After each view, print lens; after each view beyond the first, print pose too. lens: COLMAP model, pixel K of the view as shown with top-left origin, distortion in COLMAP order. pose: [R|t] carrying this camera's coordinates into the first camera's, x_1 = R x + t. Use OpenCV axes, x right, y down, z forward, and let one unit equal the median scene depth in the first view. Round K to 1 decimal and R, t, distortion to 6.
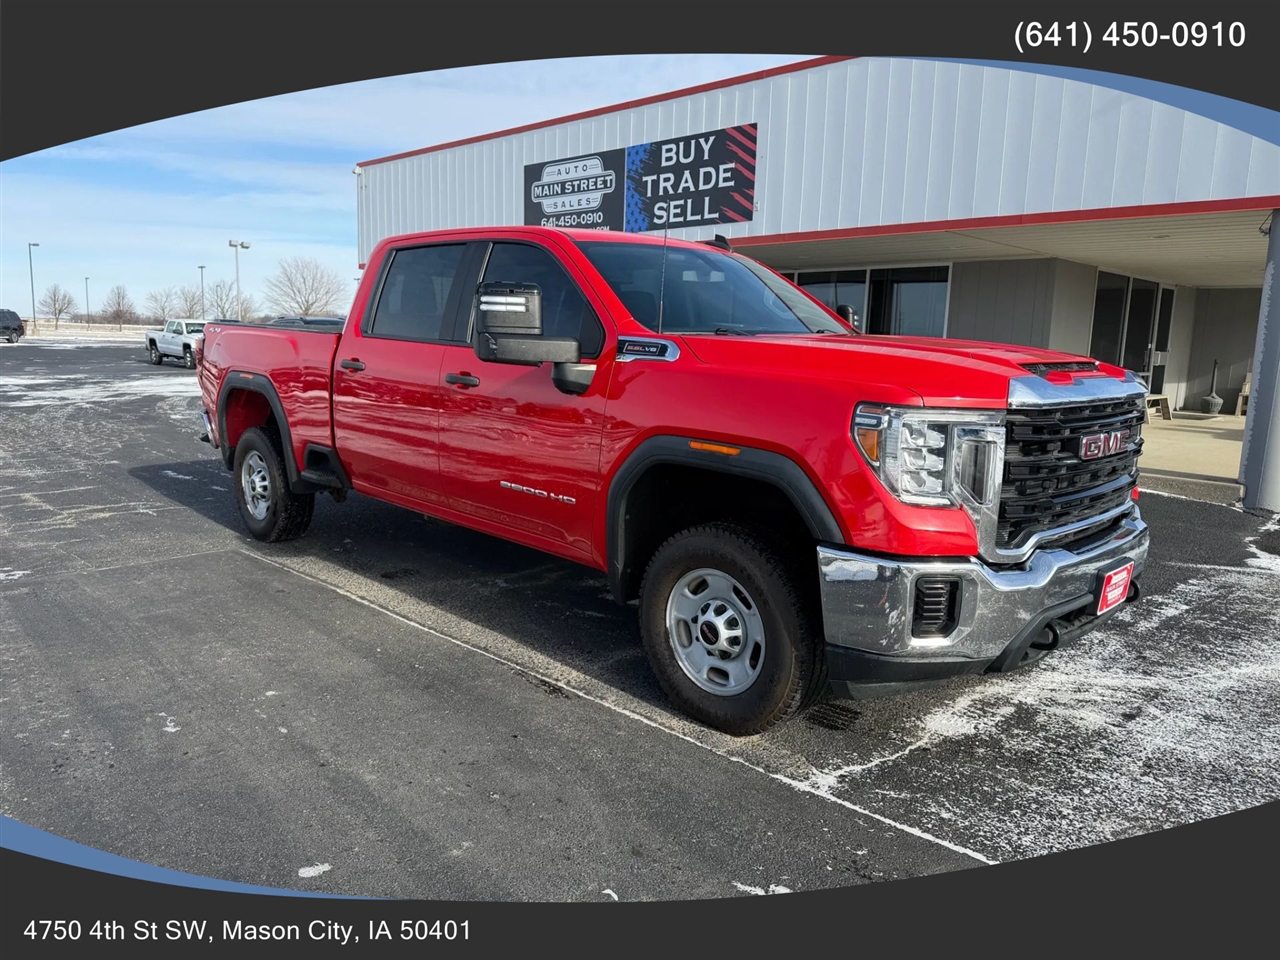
lens RADIAL K [[978.4, 0, 678.5], [0, 978.4, 496.2], [0, 0, 1]] dist [0.074759, -0.124404]
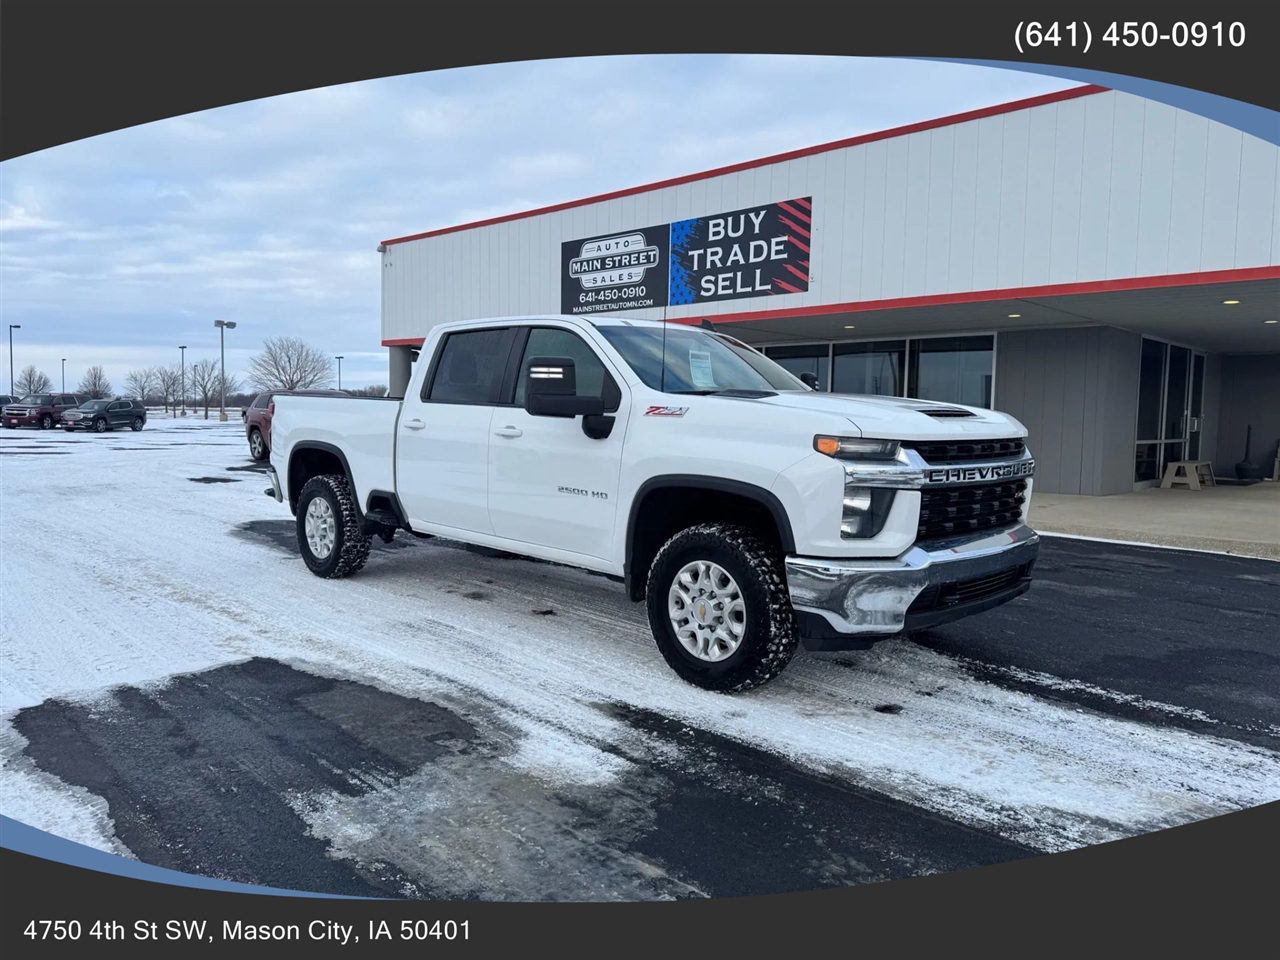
lens RADIAL K [[978.4, 0, 648.6], [0, 978.4, 473.5], [0, 0, 1]] dist [0.074759, -0.124404]
pose [[0.999900, -0.012911, 0.005700, -0.086625], [0.013398, 0.995316, -0.095746, -0.003136], [-0.004437, 0.095812, 0.995390, 0.024705]]
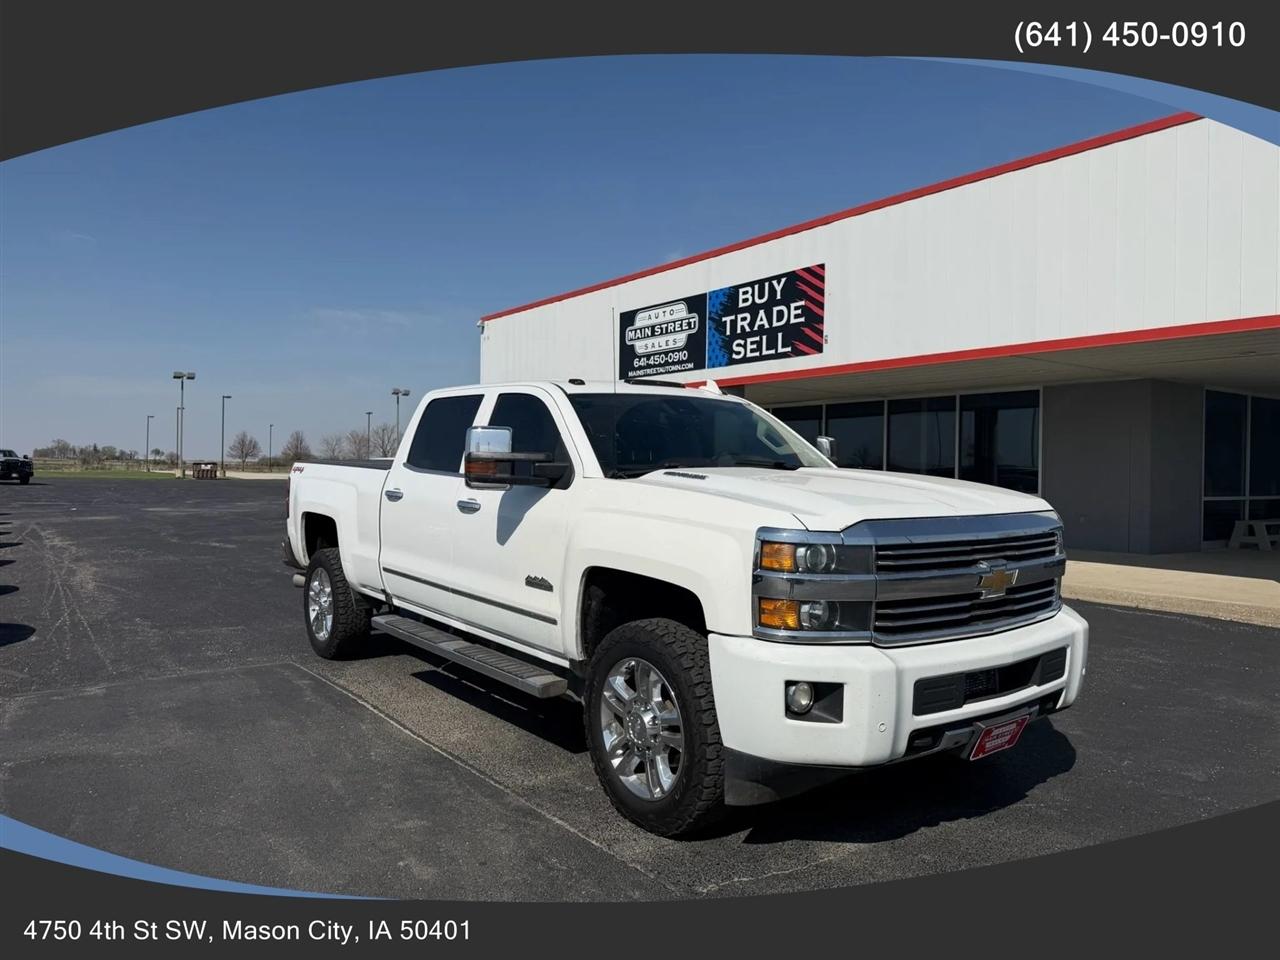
lens RADIAL K [[978.4, 0, 633.4], [0, 978.4, 442.7], [0, 0, 1]] dist [0.074759, -0.124404]
pose [[0.982282, -0.022410, -0.186064, 0.064020], [-0.012684, 0.982599, -0.185306, 0.006498], [0.186979, 0.184383, 0.964905, -0.015777]]
